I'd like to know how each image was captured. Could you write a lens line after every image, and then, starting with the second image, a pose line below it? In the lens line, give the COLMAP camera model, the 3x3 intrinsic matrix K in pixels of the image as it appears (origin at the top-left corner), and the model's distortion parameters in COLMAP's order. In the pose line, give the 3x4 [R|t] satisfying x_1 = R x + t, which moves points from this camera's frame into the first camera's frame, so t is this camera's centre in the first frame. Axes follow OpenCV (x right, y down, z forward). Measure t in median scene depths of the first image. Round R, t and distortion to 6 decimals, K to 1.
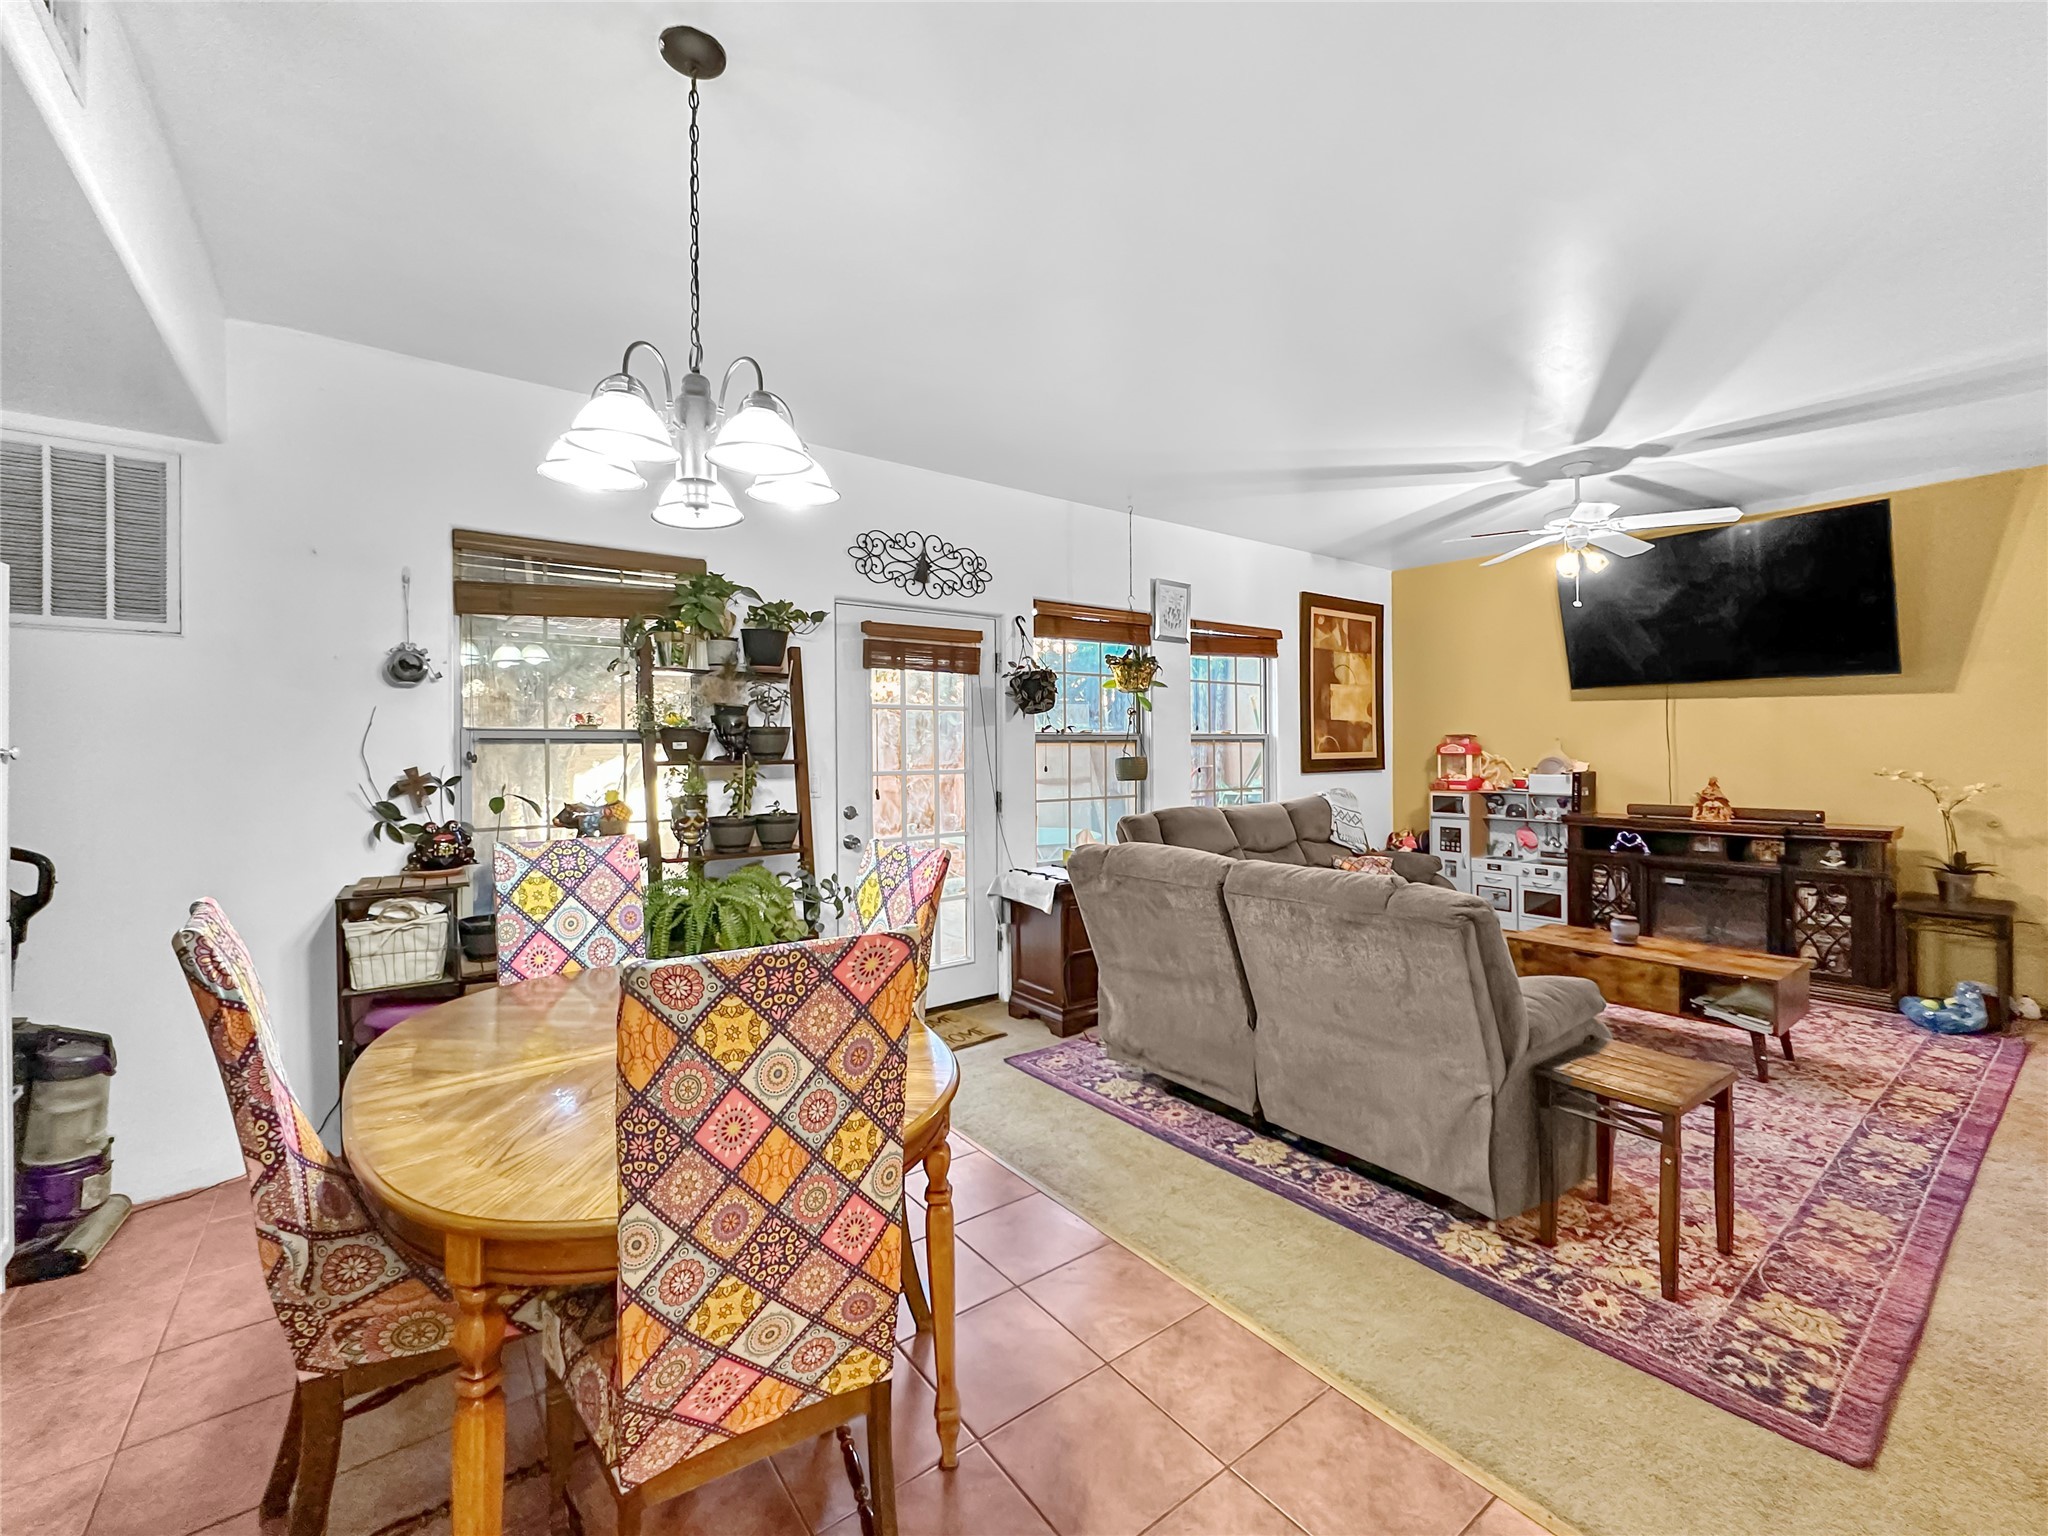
lens RADIAL K [[855.5, 0, 1037.1], [0, 855.5, 749.7], [0, 0, 1]] dist [-0.000109, 0.000078]
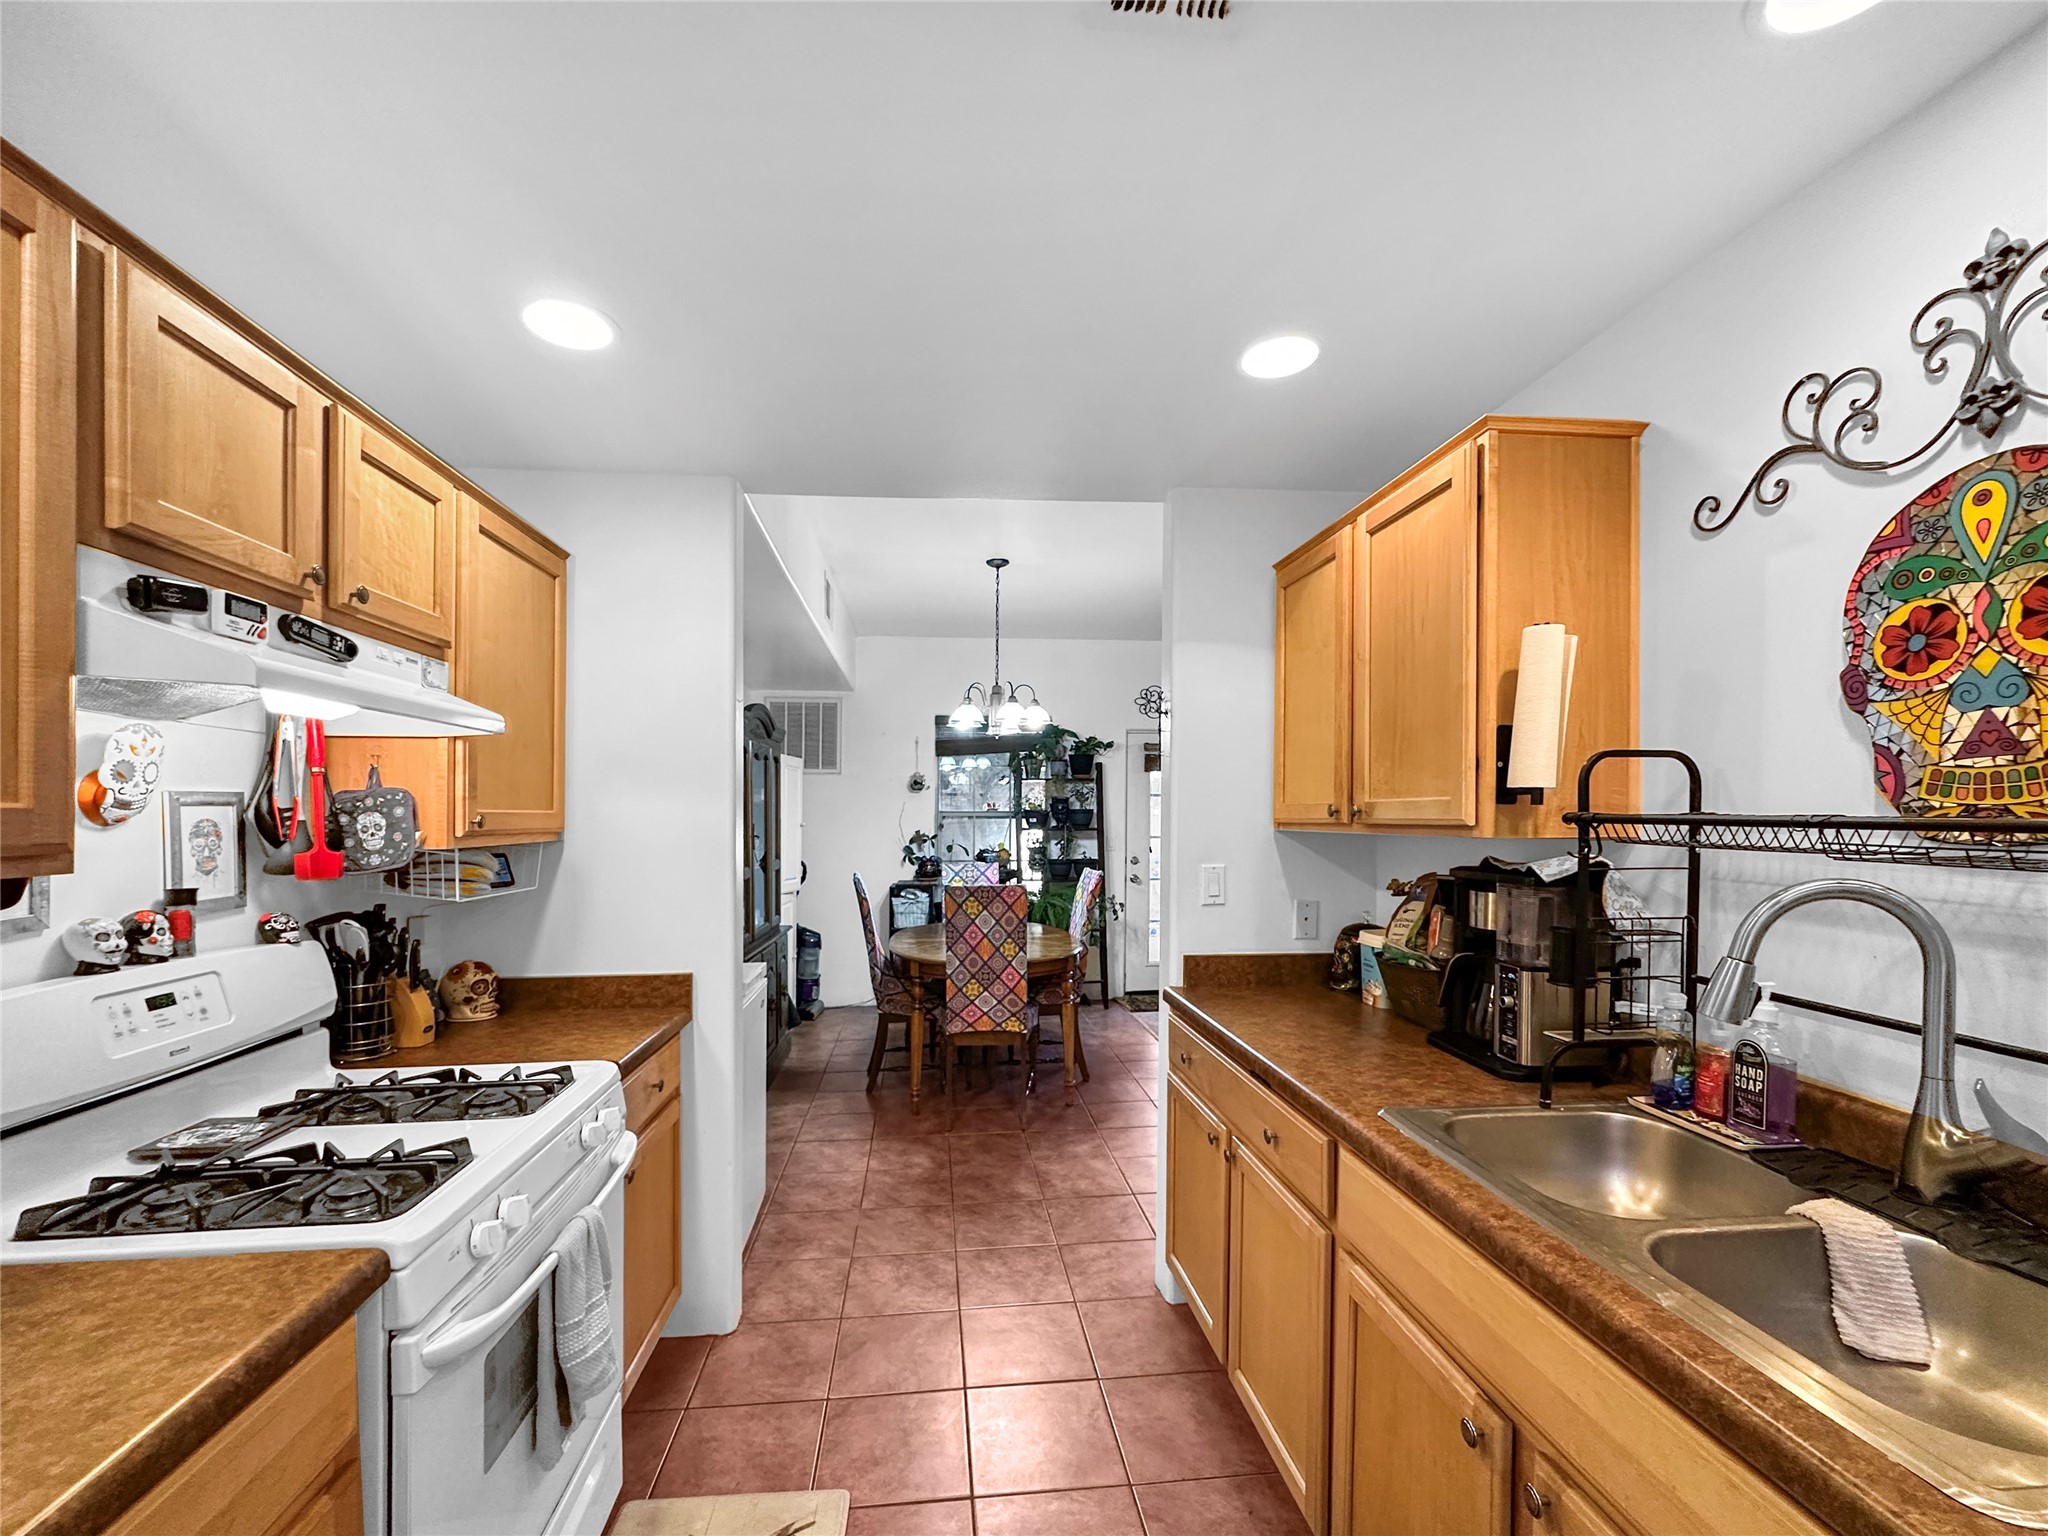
lens RADIAL K [[834.1, 0, 1021.6], [0, 834.1, 758.0], [0, 0, 1]] dist [-0.002289, -0.000226]
pose [[0.860267, -0.030932, -0.508905, 0.402958], [-0.002568, 0.997882, -0.064994, -0.017596], [0.509838, 0.057219, 0.858366, -0.482022]]
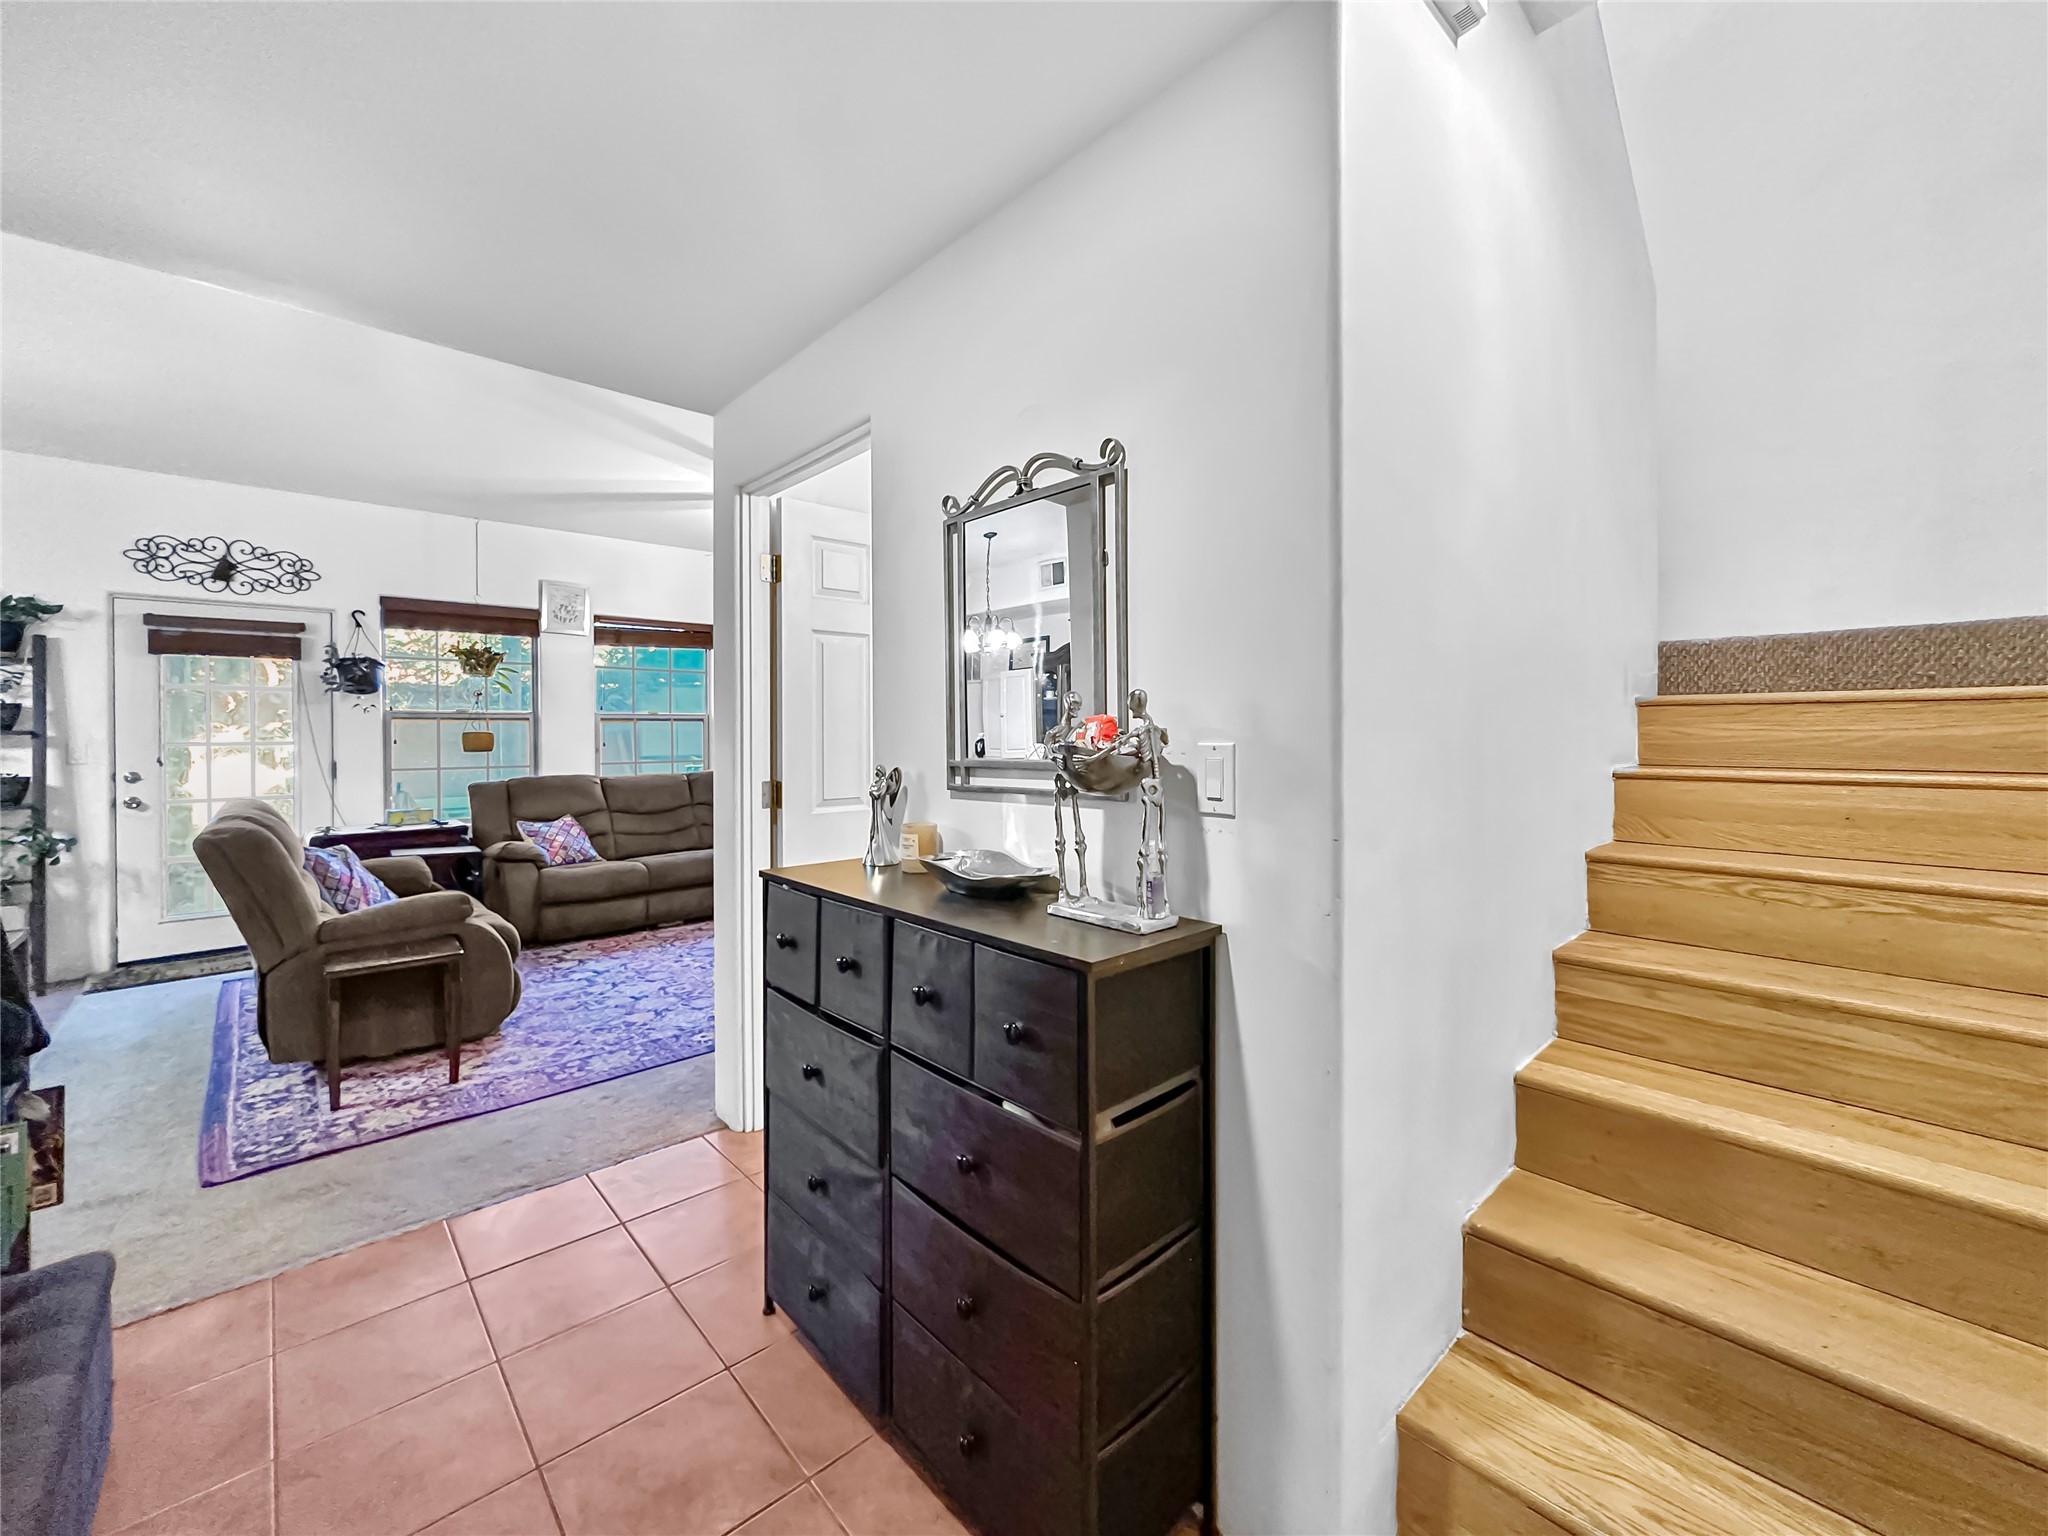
lens RADIAL K [[826.8, 0, 1032.3], [0, 826.8, 736.1], [0, 0, 1]] dist [-0.000882, -0.000197]
pose [[0.995572, 0.003851, 0.093924, 0.882752], [-0.004130, 0.999988, 0.002774, 0.008985], [-0.093912, -0.003150, 0.995575, -0.232598]]
